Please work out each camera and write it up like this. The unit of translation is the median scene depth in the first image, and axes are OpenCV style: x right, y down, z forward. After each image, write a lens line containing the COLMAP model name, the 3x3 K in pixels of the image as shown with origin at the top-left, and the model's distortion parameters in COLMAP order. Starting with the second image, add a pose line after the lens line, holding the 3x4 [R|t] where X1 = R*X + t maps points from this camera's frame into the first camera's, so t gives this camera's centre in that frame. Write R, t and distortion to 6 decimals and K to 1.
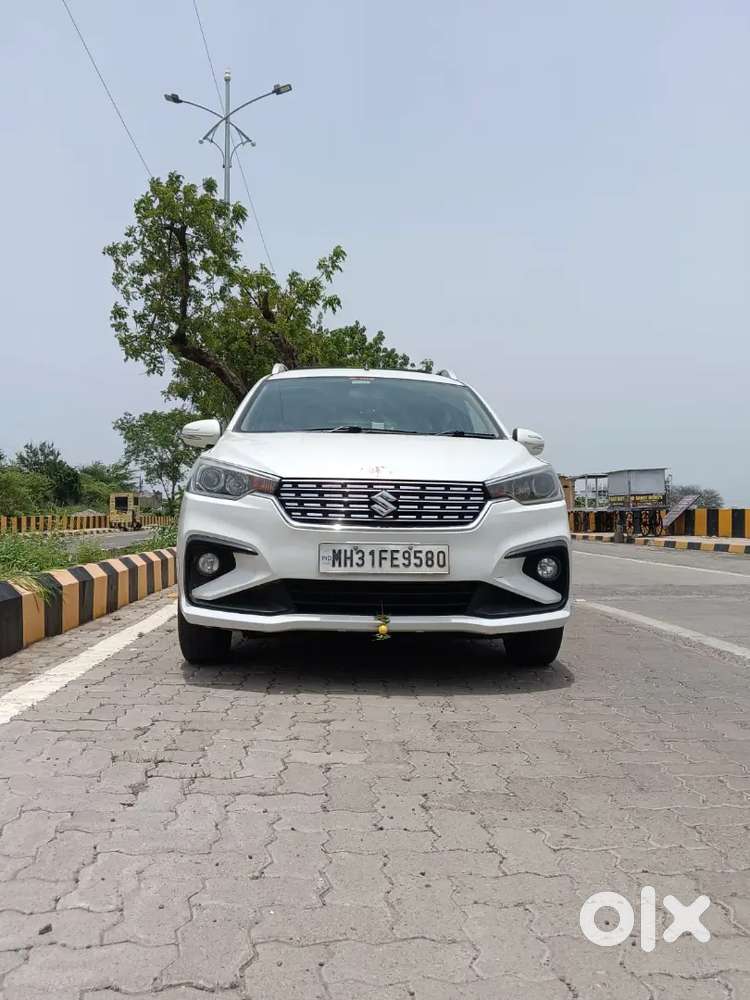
lens RADIAL K [[783.9, 0, 373.5], [0, 783.9, 484.8], [0, 0, 1]] dist [0.131951, -0.255404]
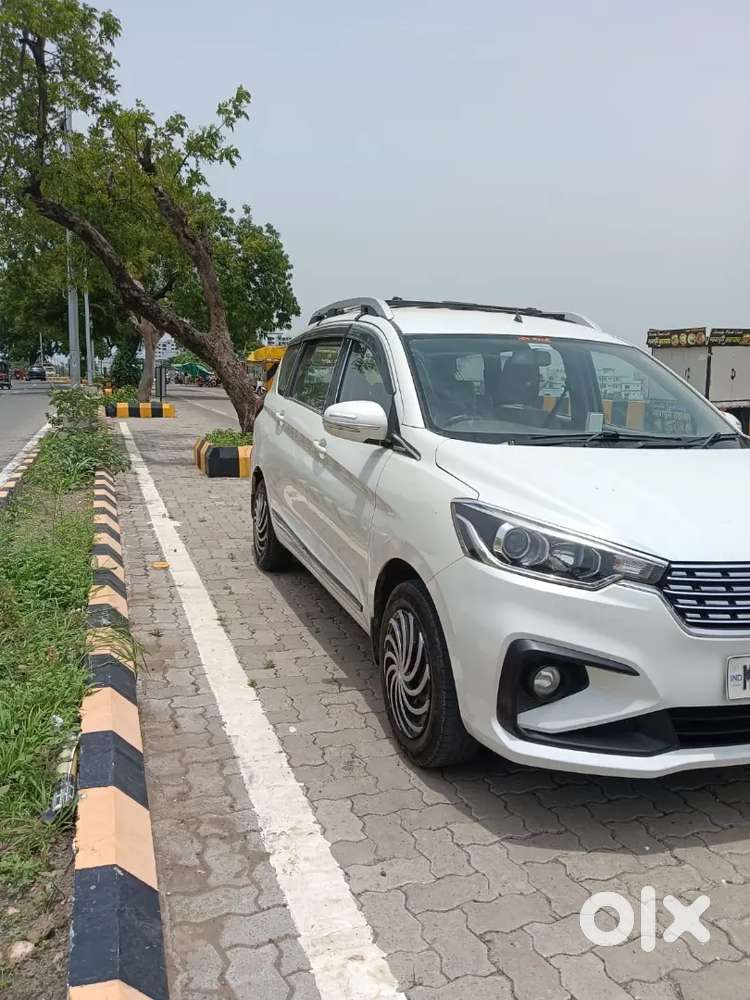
lens RADIAL K [[789.5, 0, 378.2], [0, 789.5, 487.5], [0, 0, 1]] dist [0.070468, -0.144775]
pose [[0.964486, -0.016676, 0.263606, -0.542104], [-0.031878, 0.983361, 0.178844, -0.187575], [-0.262202, -0.180895, 0.947907, 0.430372]]
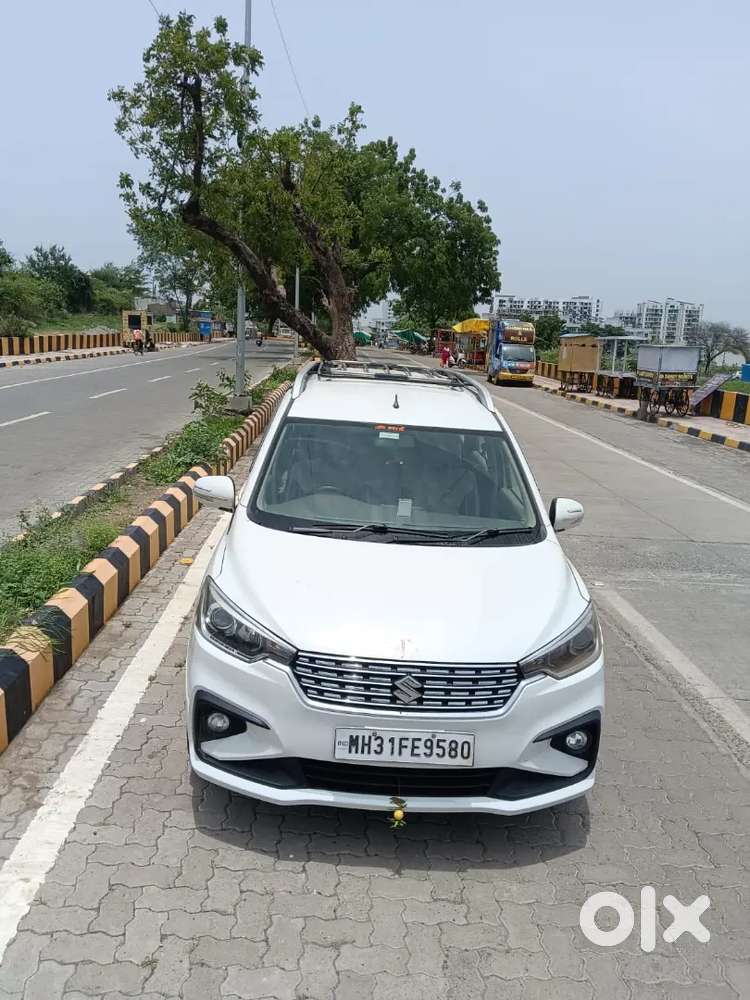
lens RADIAL K [[789.5, 0, 378.2], [0, 789.5, 487.5], [0, 0, 1]] dist [0.070468, -0.144775]
pose [[0.998326, 0.057520, -0.006089, -0.029148], [-0.054509, 0.970792, 0.233647, -0.415918], [0.019350, -0.232924, 0.972302, 0.150127]]
